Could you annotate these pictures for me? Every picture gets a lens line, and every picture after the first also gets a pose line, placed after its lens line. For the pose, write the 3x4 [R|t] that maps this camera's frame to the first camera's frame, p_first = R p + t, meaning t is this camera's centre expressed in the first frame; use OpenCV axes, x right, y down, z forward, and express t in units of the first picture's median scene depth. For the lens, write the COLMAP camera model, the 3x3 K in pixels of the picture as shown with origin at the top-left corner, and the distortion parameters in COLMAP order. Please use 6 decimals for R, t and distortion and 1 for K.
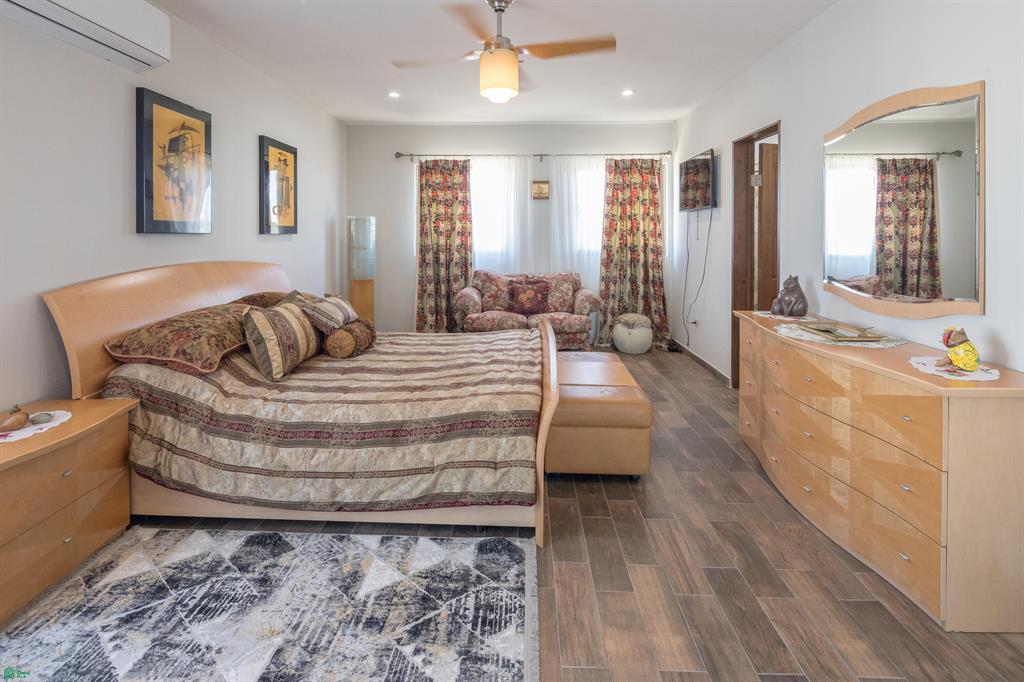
lens RADIAL K [[493.1, 0, 510.6], [0, 493.1, 239.6], [0, 0, 1]] dist [0.001401, -0.004002]
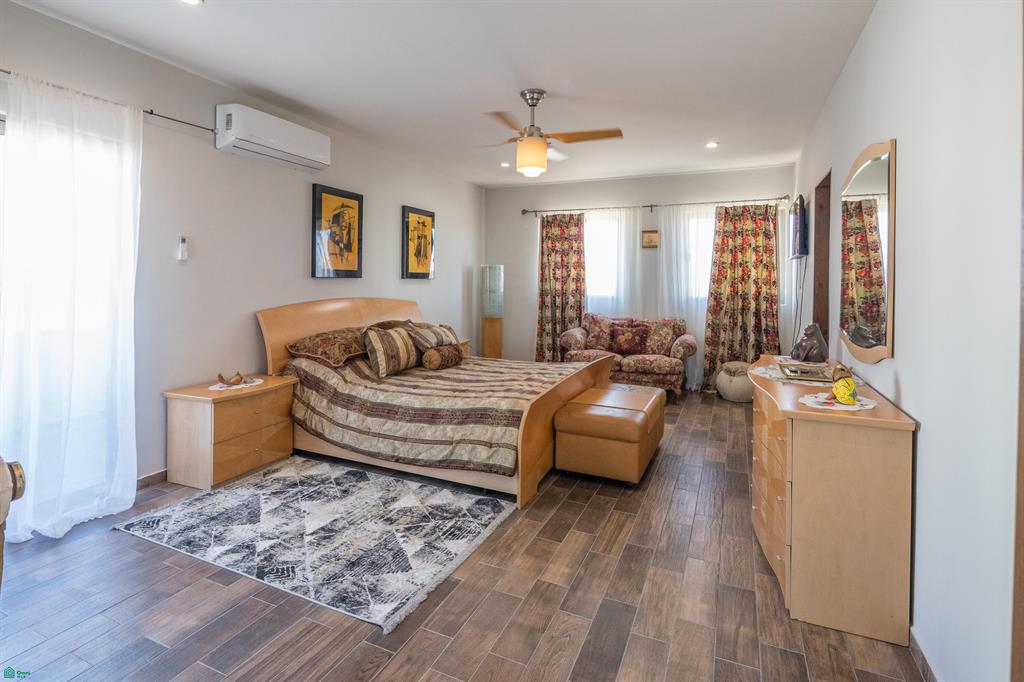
lens RADIAL K [[499.2, 0, 509.9], [0, 499.2, 281.6], [0, 0, 1]] dist [0.000485, -0.000265]
pose [[0.925102, 0.008858, -0.379614, 0.520829], [-0.012436, 0.999898, -0.006974, 0.004034], [0.379514, 0.011173, 0.925119, -0.274307]]
